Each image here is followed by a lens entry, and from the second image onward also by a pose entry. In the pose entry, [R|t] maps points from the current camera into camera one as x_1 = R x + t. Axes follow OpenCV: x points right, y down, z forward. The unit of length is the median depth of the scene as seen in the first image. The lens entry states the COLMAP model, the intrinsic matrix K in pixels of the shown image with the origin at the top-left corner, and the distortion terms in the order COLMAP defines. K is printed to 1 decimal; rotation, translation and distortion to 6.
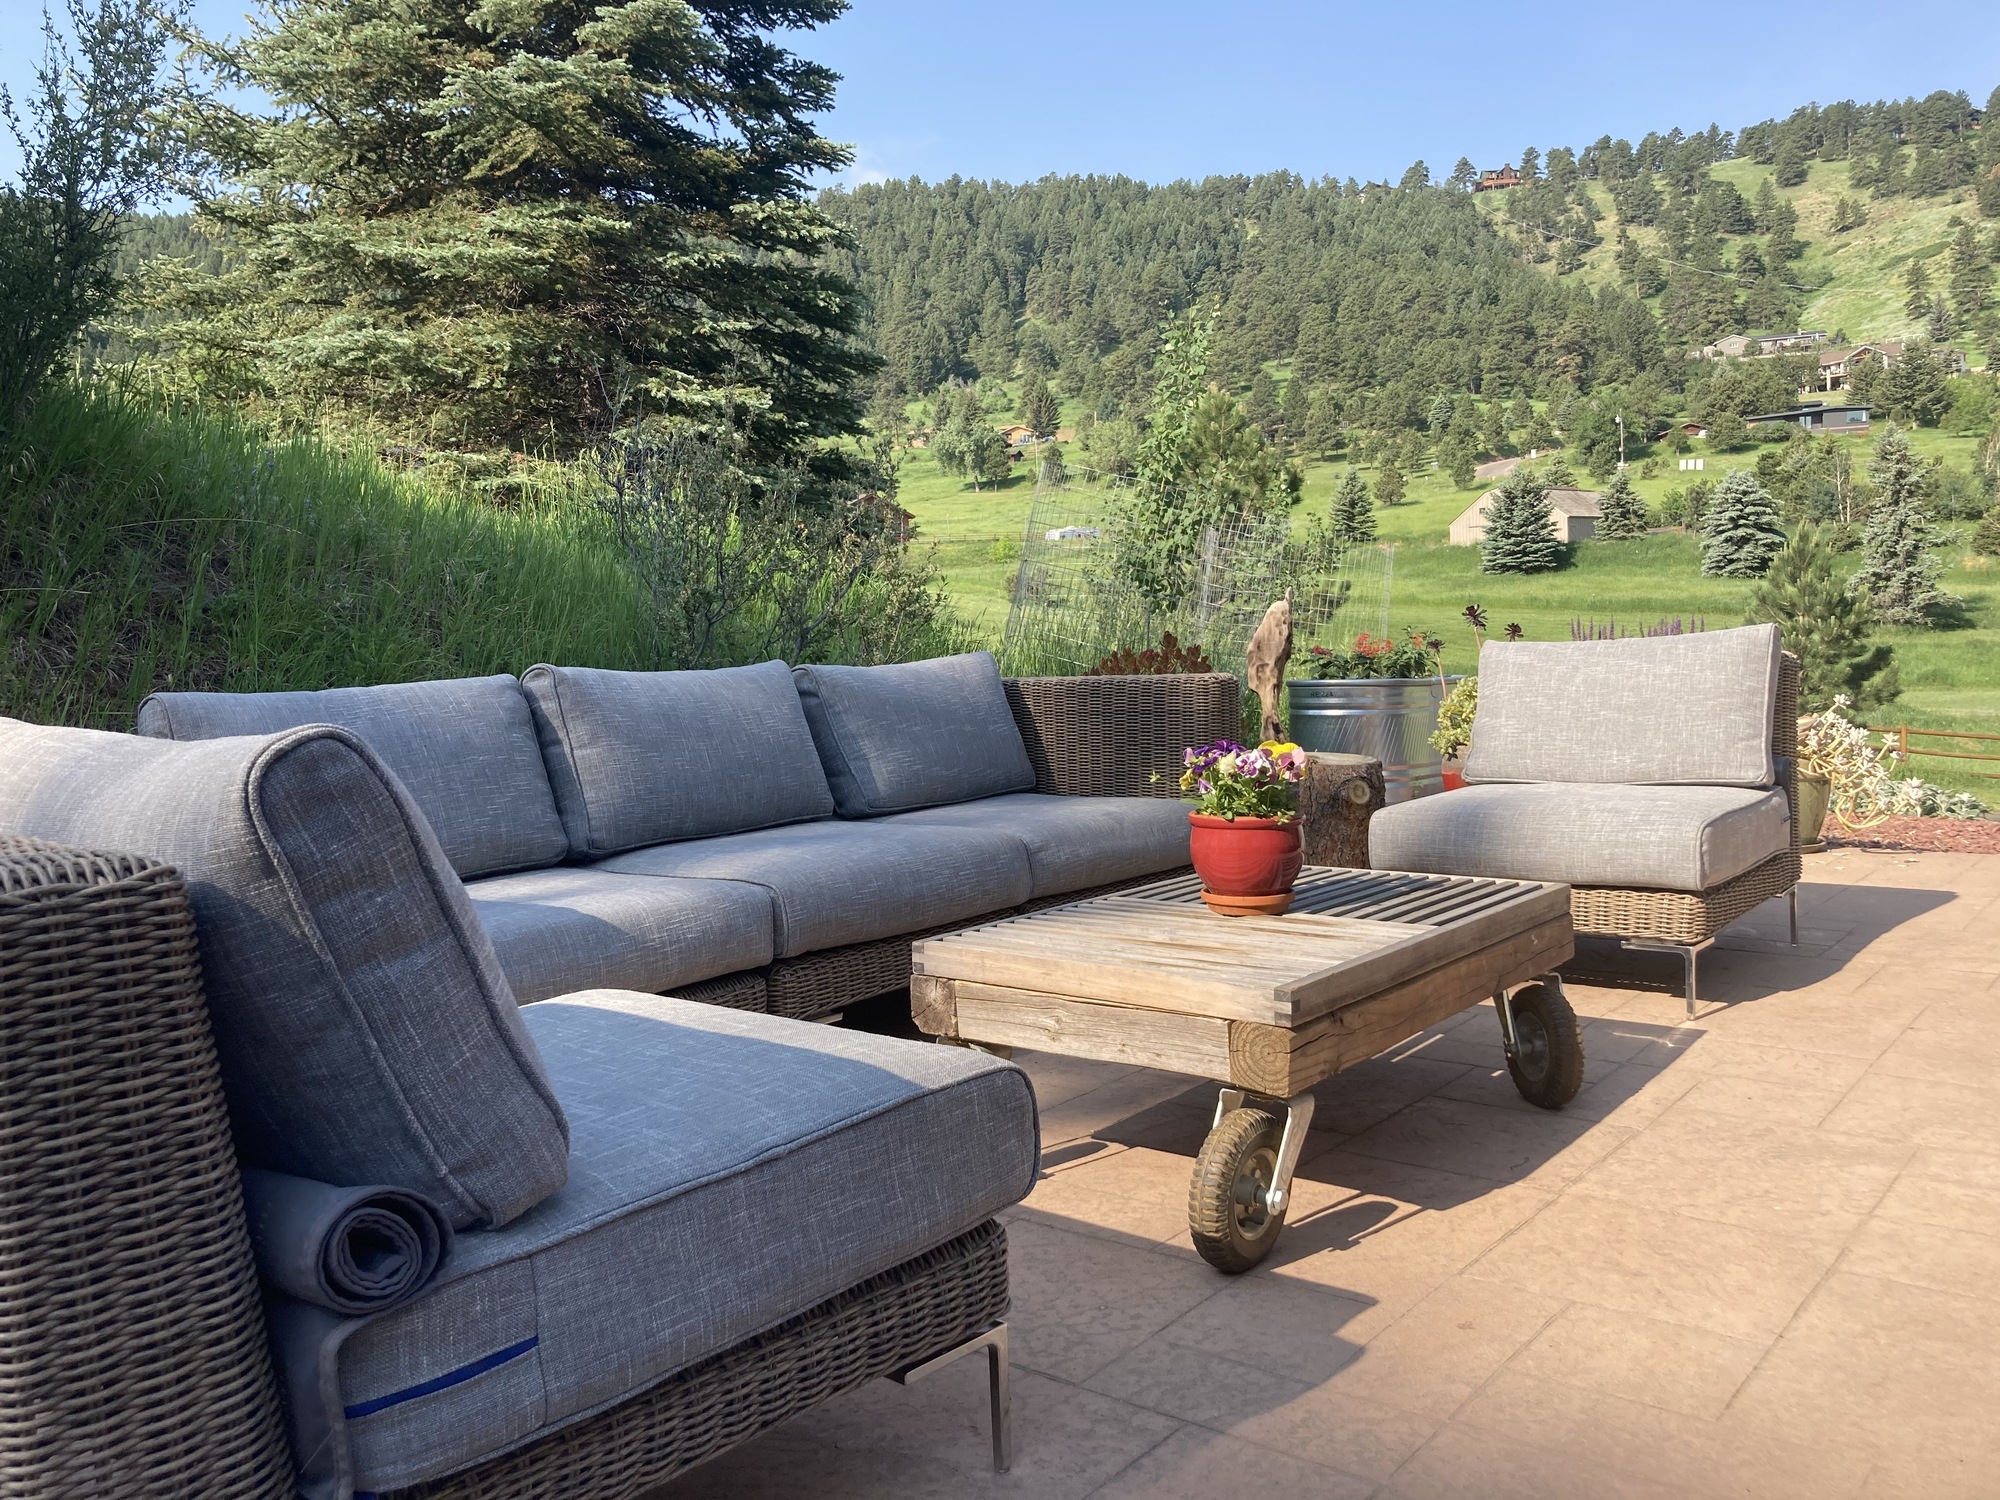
lens RADIAL K [[1627.2, 0, 1000.6], [0, 1627.2, 744.7], [0, 0, 1]] dist [-0.000066, 0.004871]
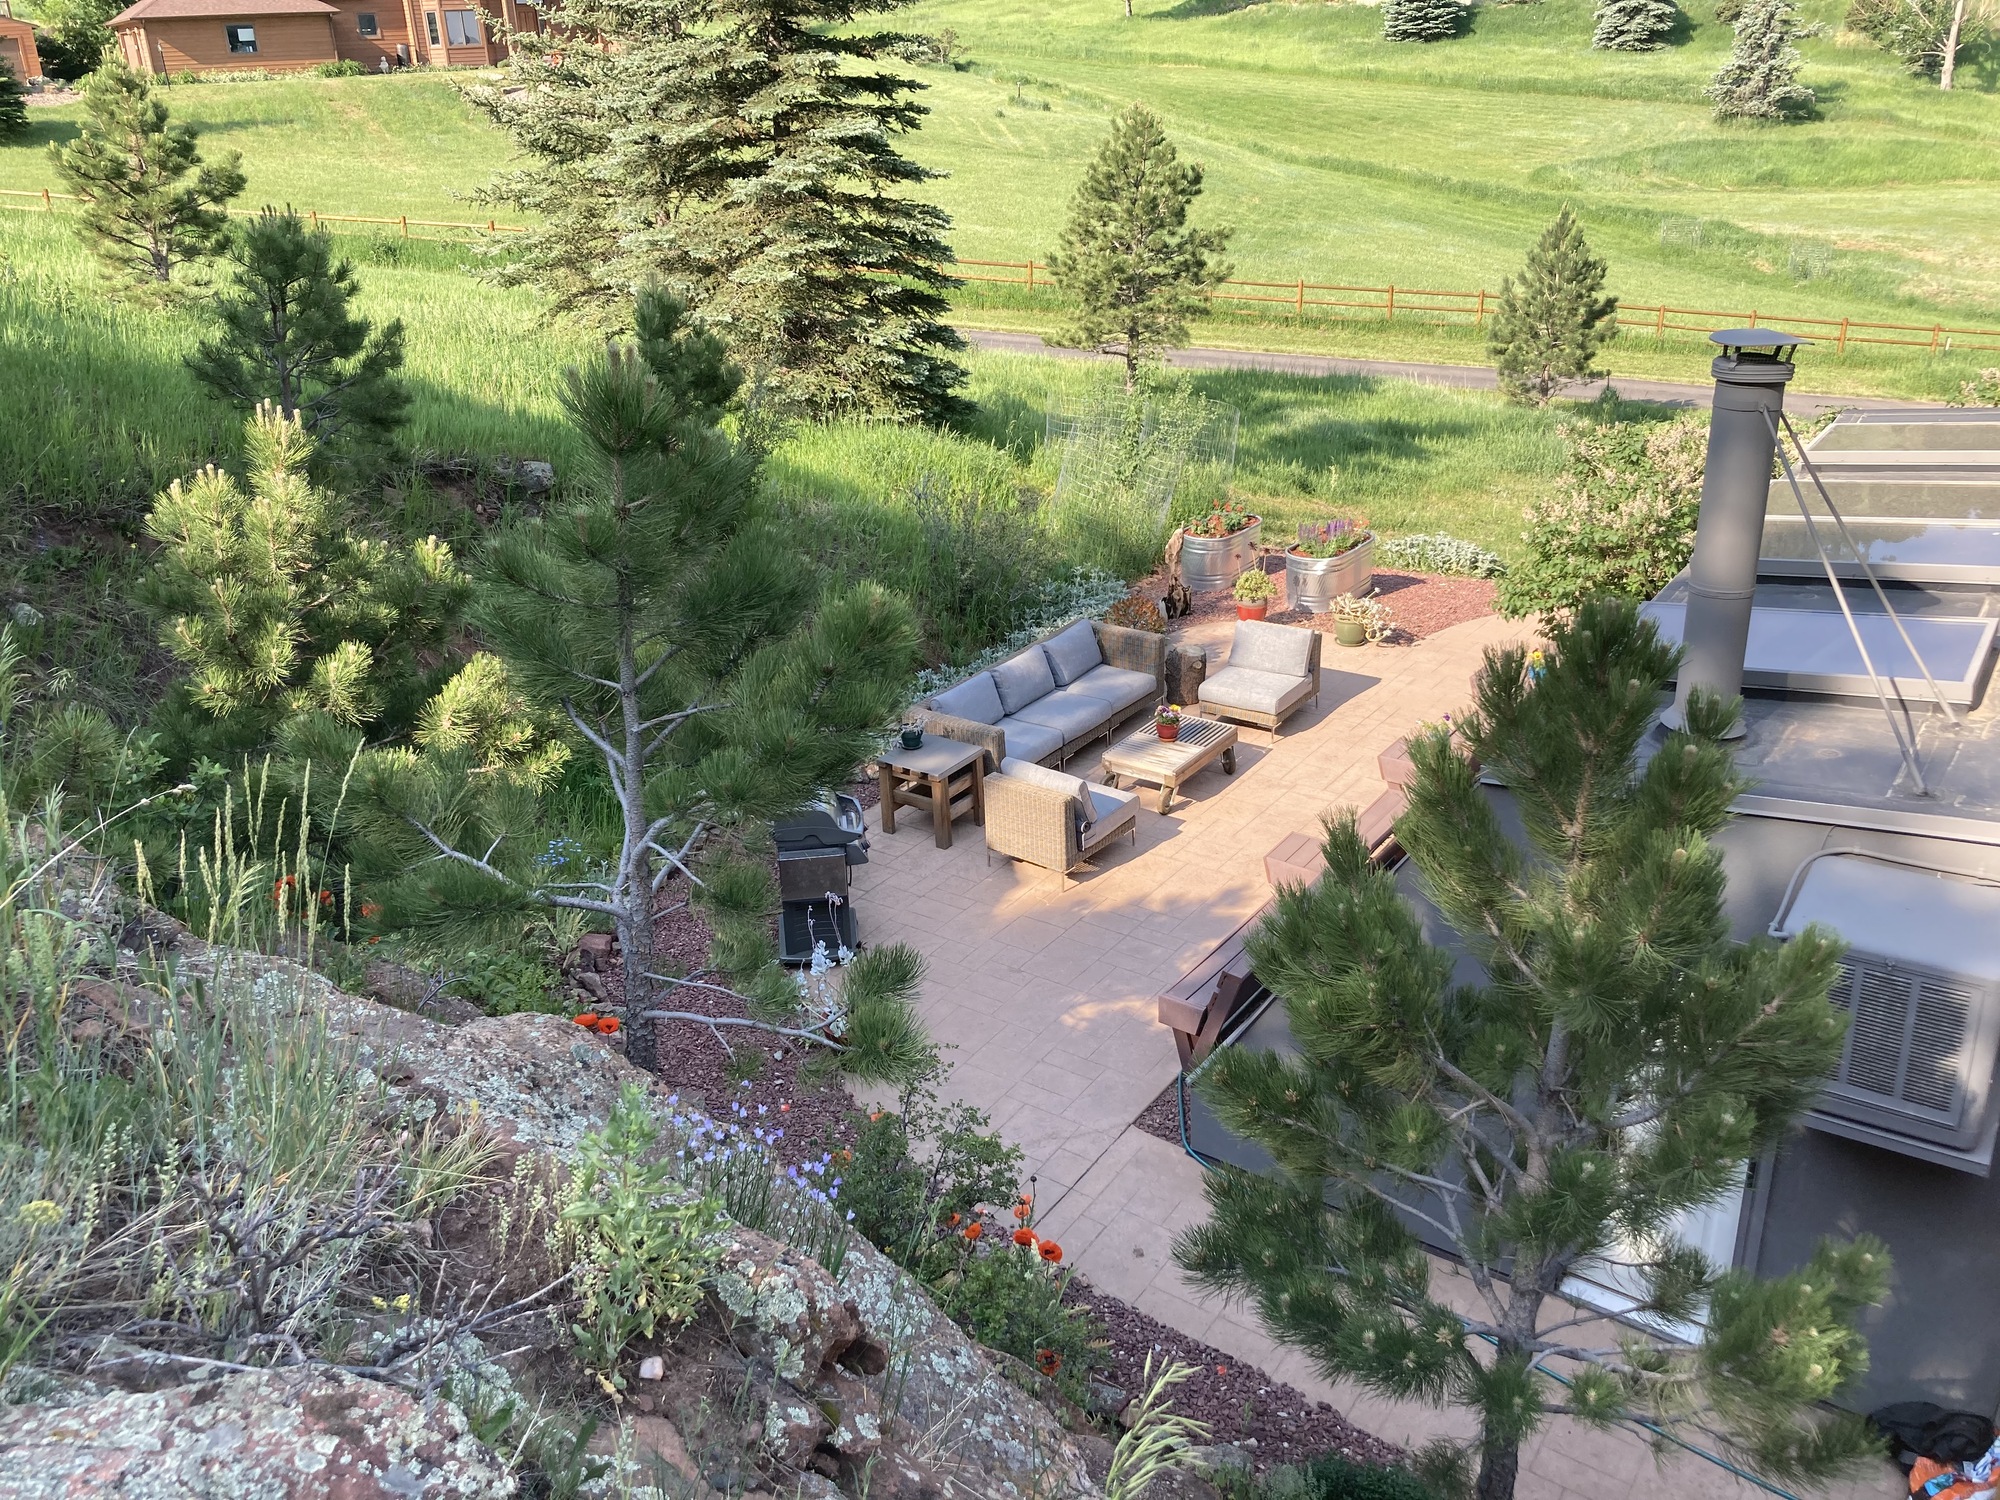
lens RADIAL K [[1627.2, 0, 998.9], [0, 1627.2, 749.6], [0, 0, 1]] dist [-0.000066, 0.004871]
pose [[0.997835, -0.026184, 0.060327, -0.021232], [0.003991, 0.939740, 0.341867, -0.050827], [-0.065643, -0.340886, 0.937810, -0.116287]]
